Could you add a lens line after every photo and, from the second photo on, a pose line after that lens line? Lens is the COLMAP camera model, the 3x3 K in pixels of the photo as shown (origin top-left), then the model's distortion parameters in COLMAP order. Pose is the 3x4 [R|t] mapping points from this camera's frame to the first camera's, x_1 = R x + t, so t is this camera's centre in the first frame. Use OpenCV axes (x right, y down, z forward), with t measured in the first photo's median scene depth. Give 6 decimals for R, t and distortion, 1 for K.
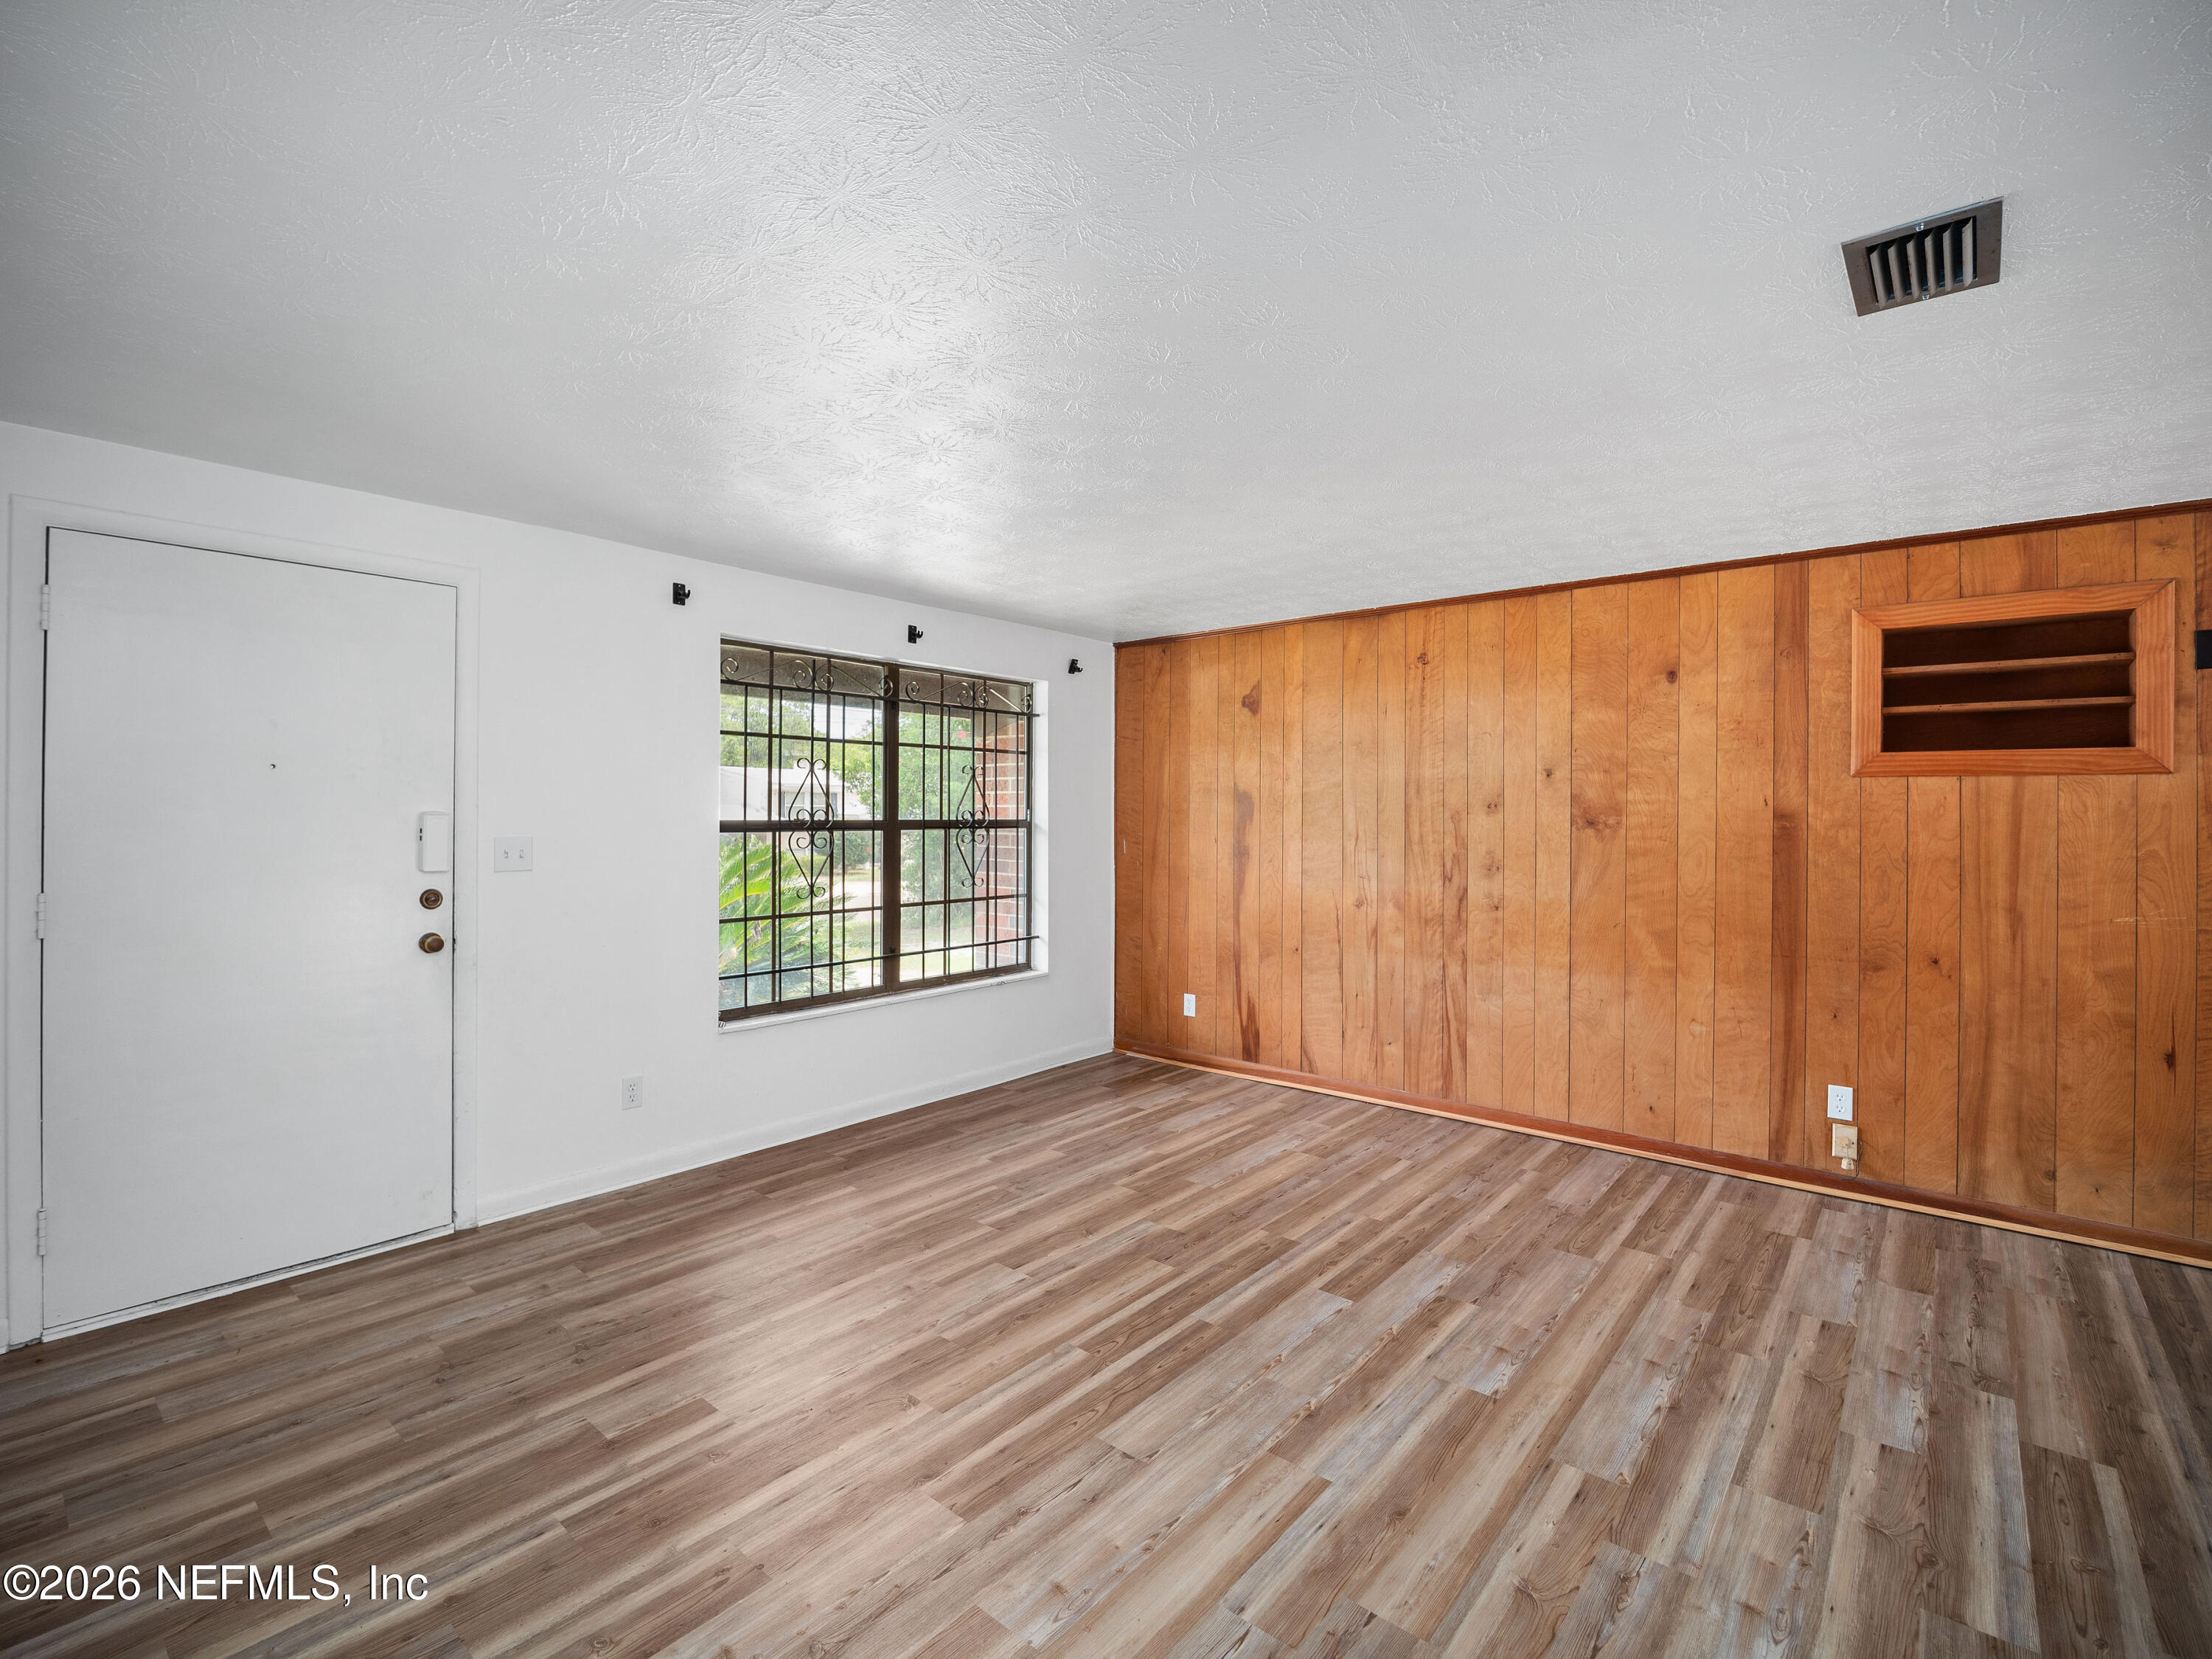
lens RADIAL K [[1007.5, 0, 1110.1], [0, 1007.5, 809.4], [0, 0, 1]] dist [-0.017175, -0.003482]
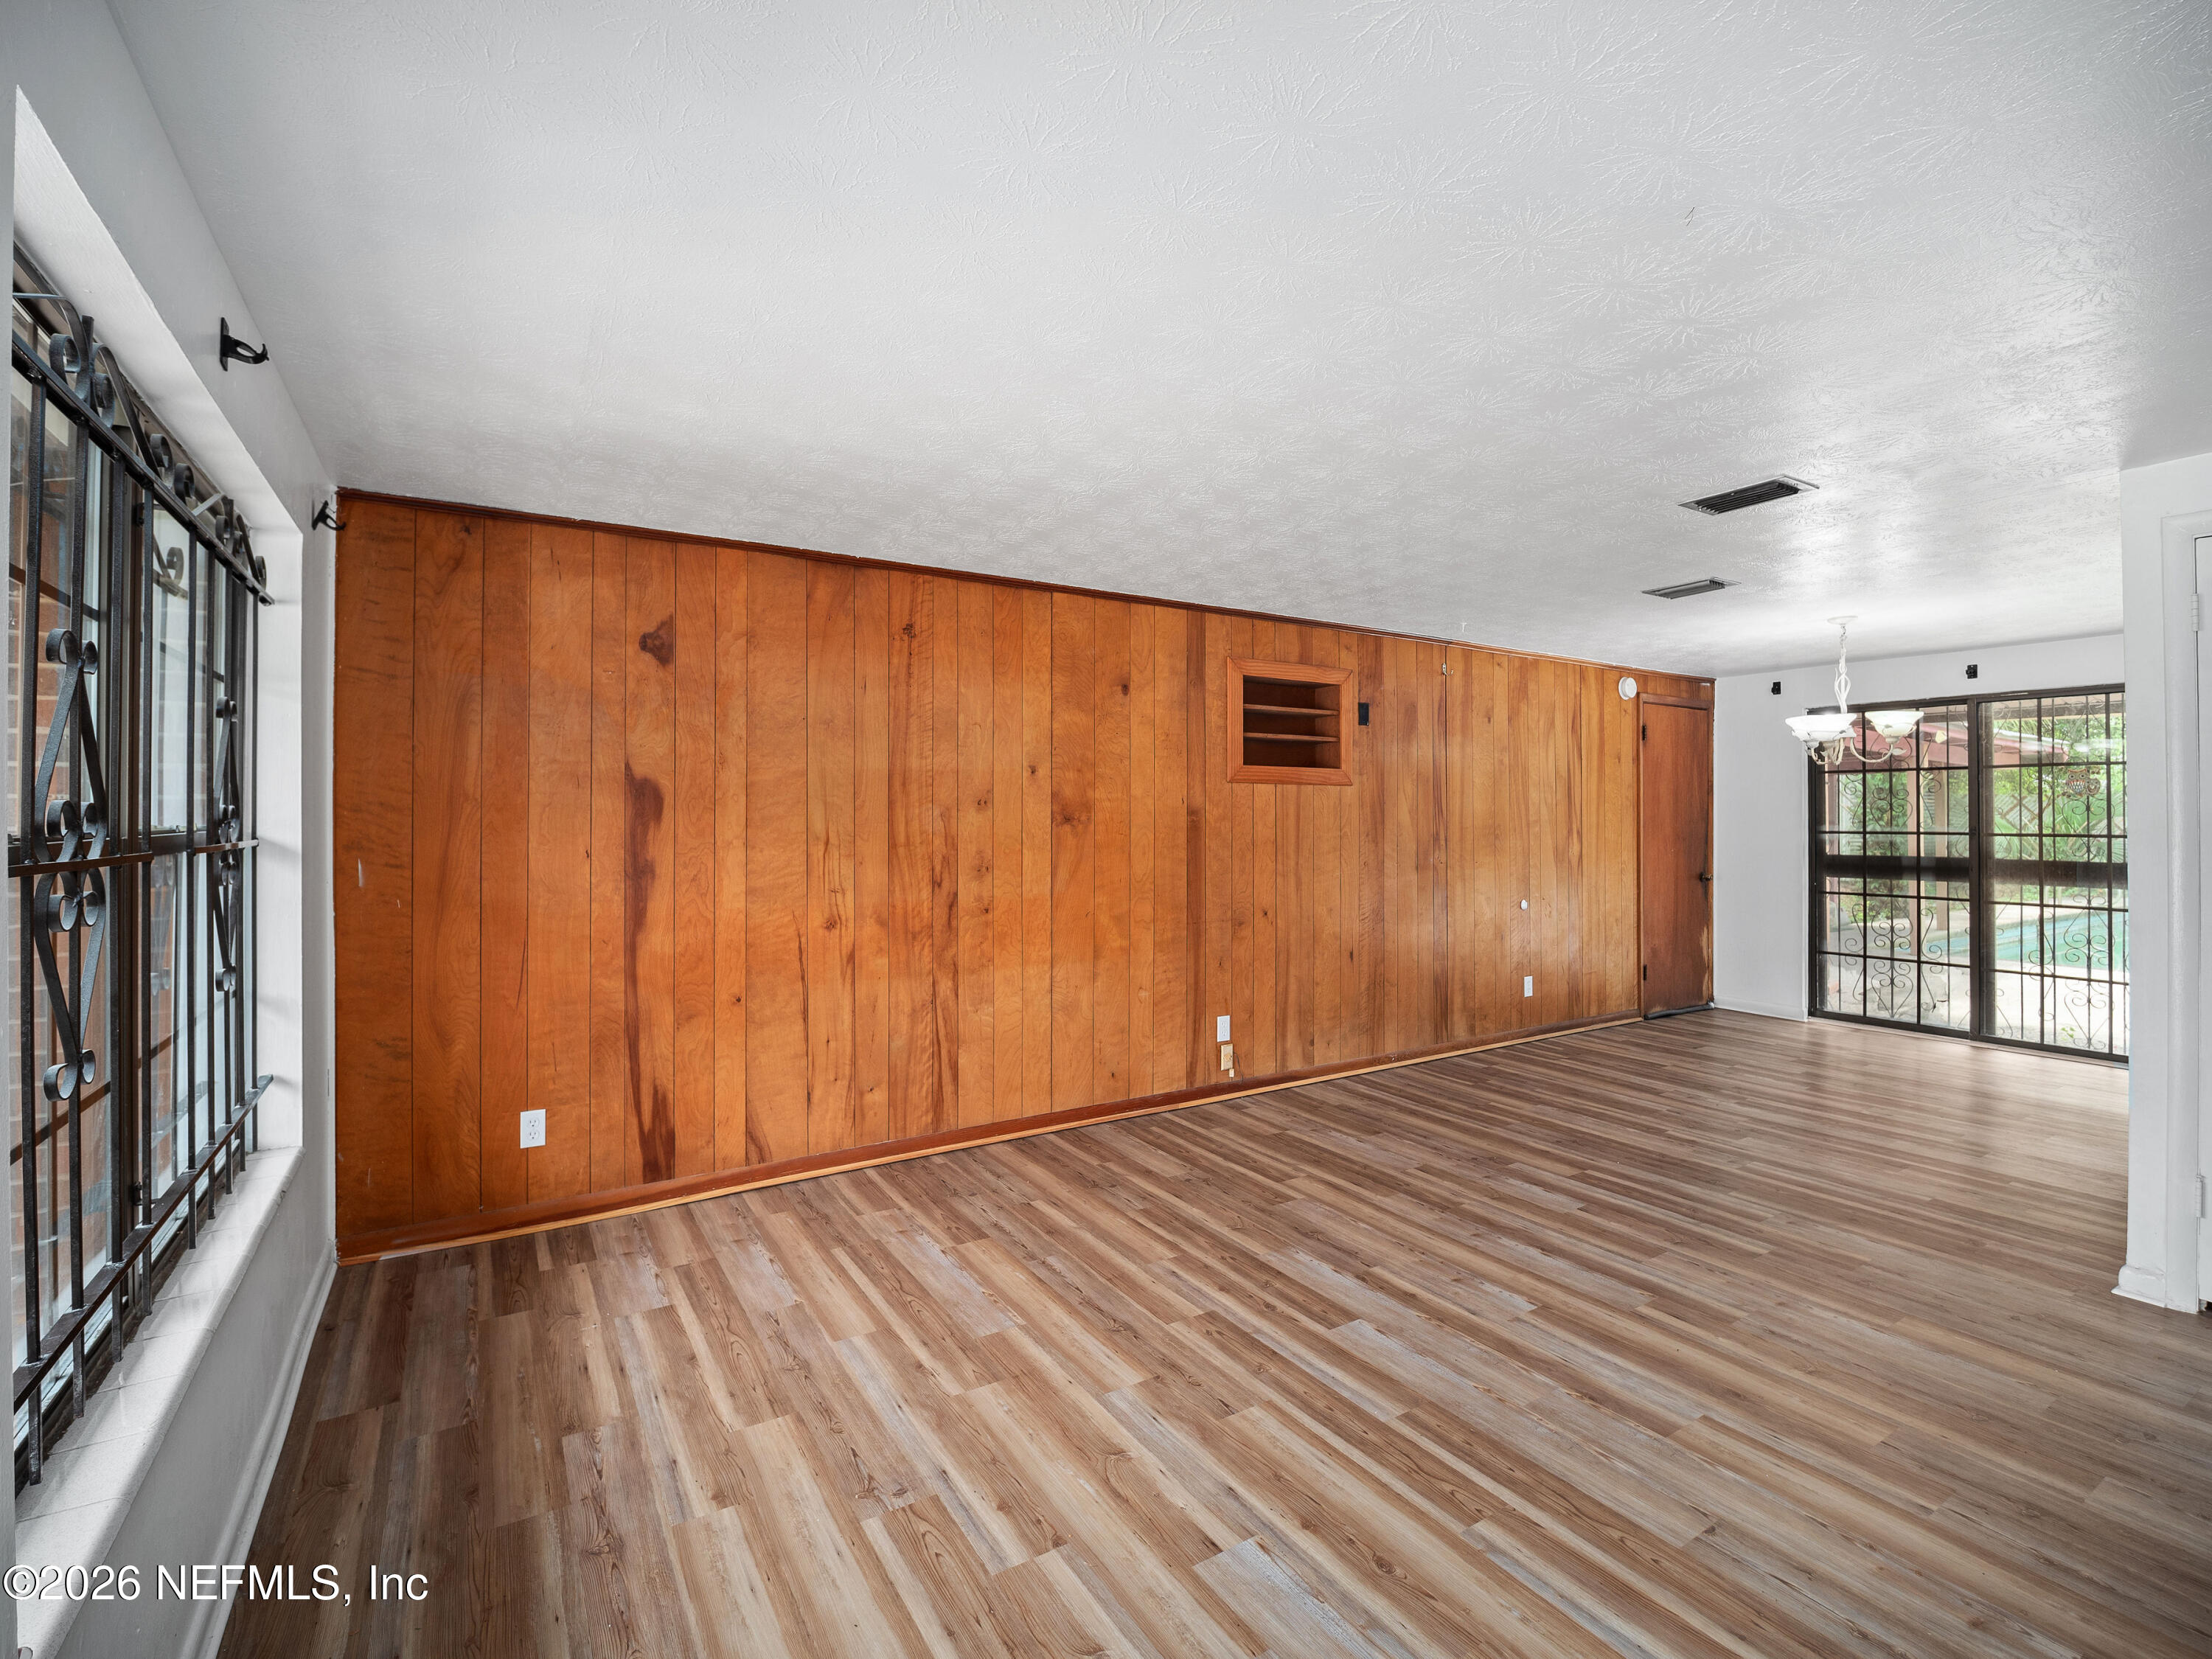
lens RADIAL K [[1007.5, 0, 1111.9], [0, 1007.5, 810.1], [0, 0, 1]] dist [-0.017175, -0.003482]
pose [[0.306602, -0.002629, 0.951834, -0.633840], [-0.002311, 0.999991, 0.003507, 0.000115], [-0.951835, -0.003274, 0.306594, 0.795477]]
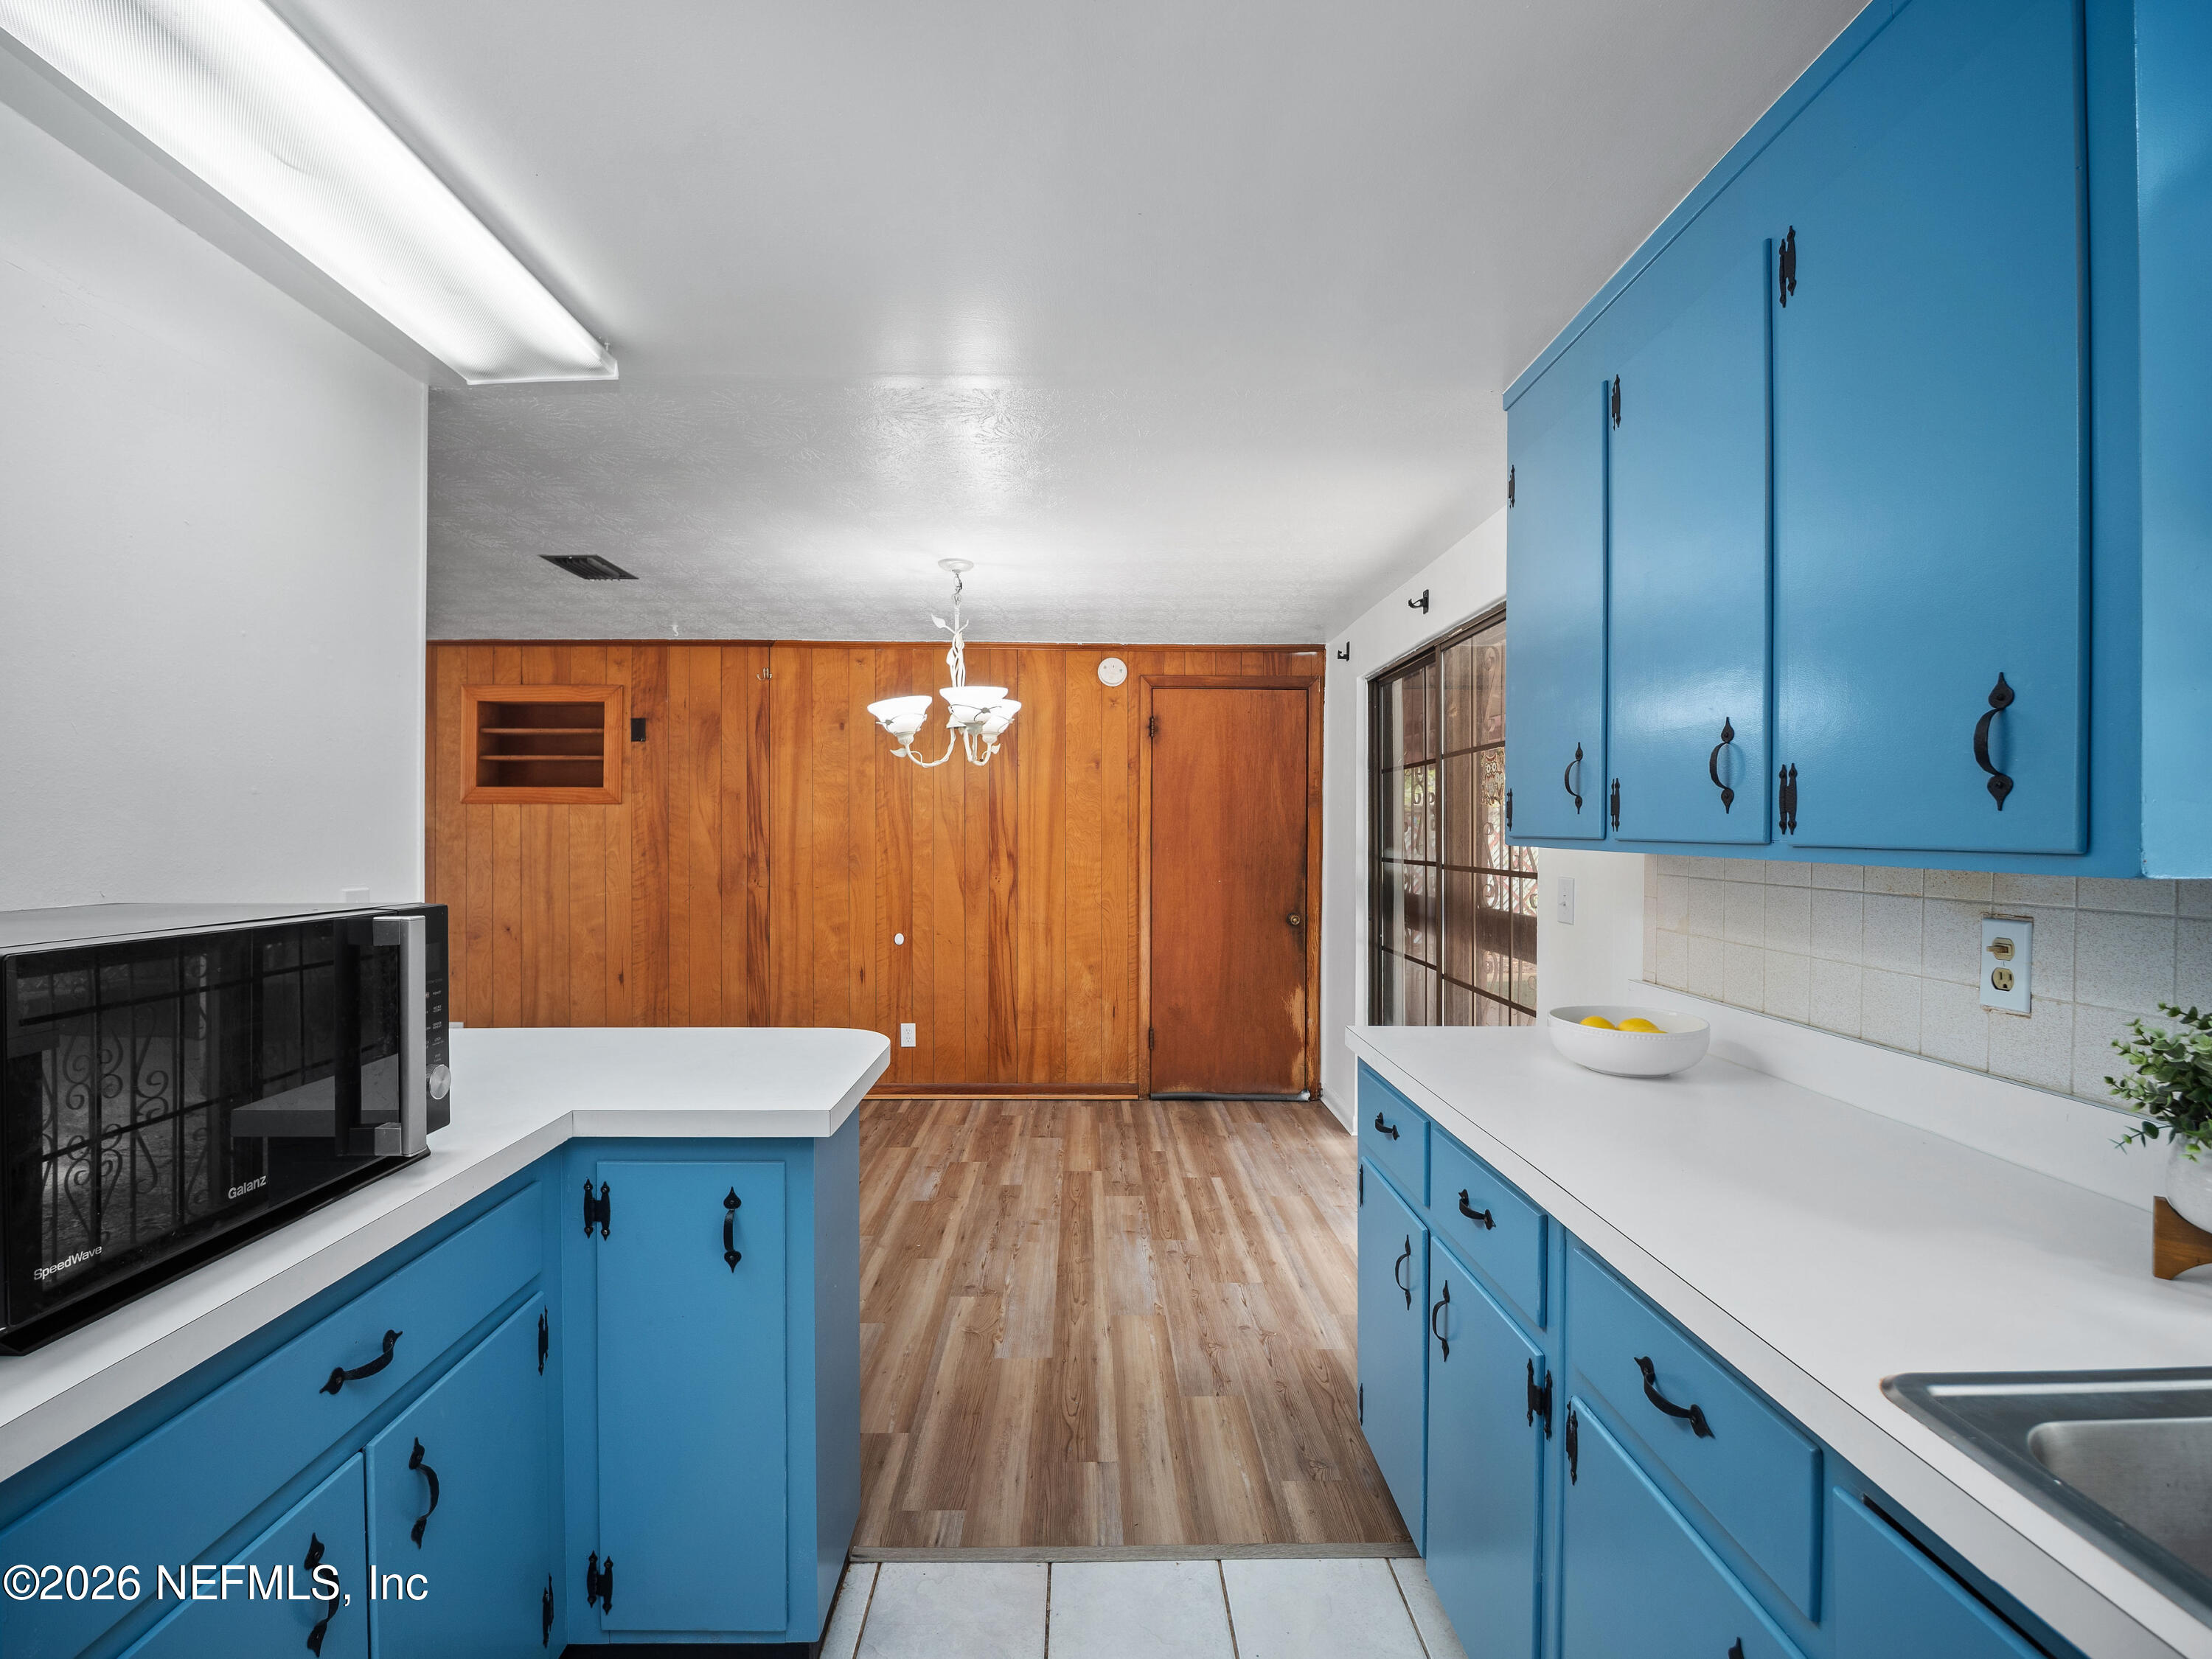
lens RADIAL K [[1007.5, 0, 1102.4], [0, 1007.5, 833.3], [0, 0, 1]] dist [-0.017175, -0.003482]
pose [[0.752244, -0.007839, 0.658838, 0.534001], [0.002336, 0.999955, 0.009231, -0.001347], [-0.658881, -0.005404, 0.752228, -0.729580]]
